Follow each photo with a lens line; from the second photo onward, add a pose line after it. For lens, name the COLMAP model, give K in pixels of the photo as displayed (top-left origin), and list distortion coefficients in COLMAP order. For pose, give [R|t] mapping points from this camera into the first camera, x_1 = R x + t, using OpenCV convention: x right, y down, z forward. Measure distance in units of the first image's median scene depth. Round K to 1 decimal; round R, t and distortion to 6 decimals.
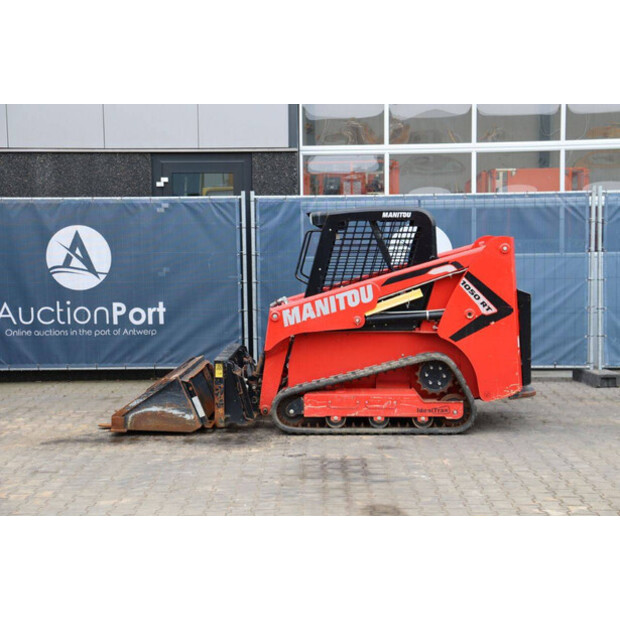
lens RADIAL K [[1151.7, 0, 306.2], [0, 1151.7, 300.5], [0, 0, 1]] dist [0.209193, 0.000000]
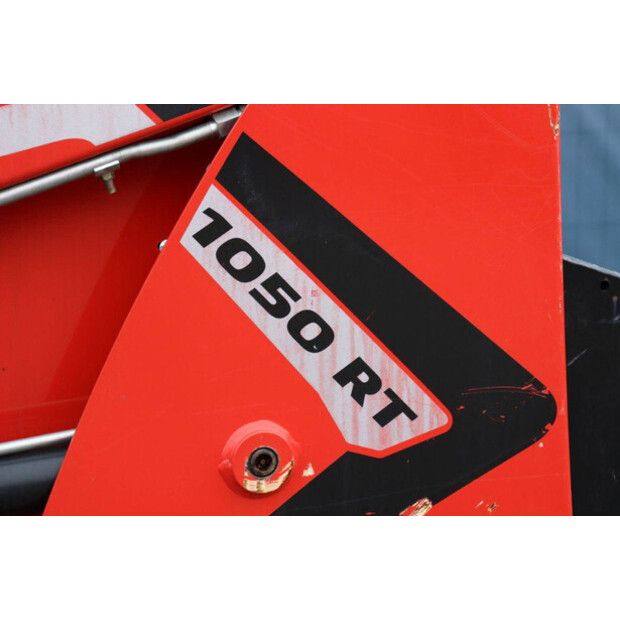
lens RADIAL K [[1446.1, 0, 308.0], [0, 1446.1, 311.8], [0, 0, 1]] dist [0.418515, 0.000000]
pose [[0.943022, -0.054887, 0.328173, 0.091858], [0.019422, 0.993699, 0.110387, -0.023423], [-0.332164, -0.097724, 0.938146, 0.837282]]
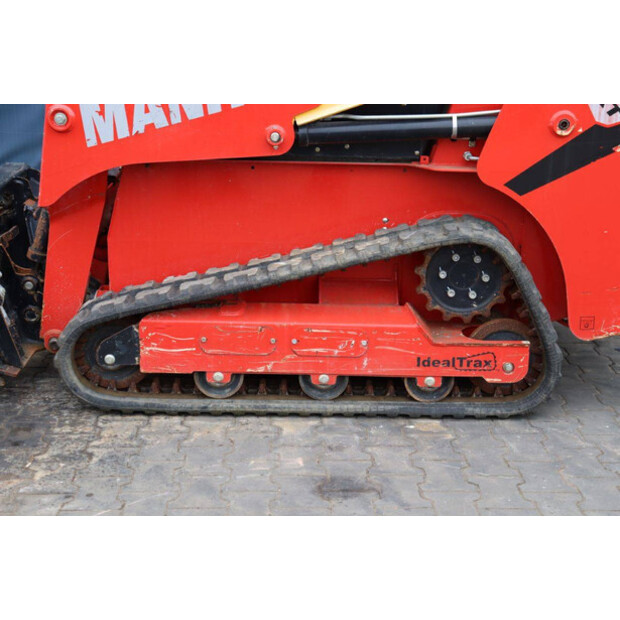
lens RADIAL K [[1068.9, 0, 313.8], [0, 1068.9, 305.7], [0, 0, 1]] dist [0.197124, 0.000000]
pose [[0.998614, 0.012206, 0.051191, 0.039447], [-0.023576, 0.973420, 0.227812, -0.010032], [-0.047050, -0.228703, 0.972359, 0.631433]]
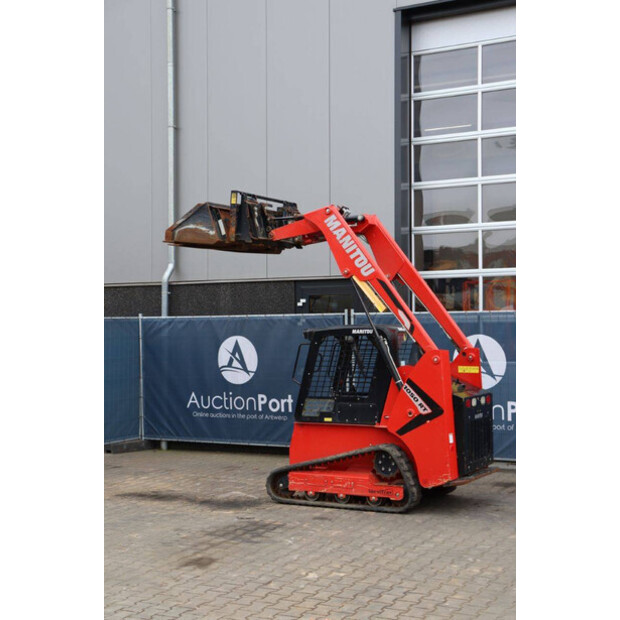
lens RADIAL K [[983.0, 0, 306.2], [0, 983.0, 277.5], [0, 0, 1]] dist [0.092909, 0.000000]
pose [[0.898649, -0.022517, -0.438091, 0.497591], [-0.026412, 0.994092, -0.105273, -0.018178], [0.437873, 0.106175, 0.892745, 0.008392]]
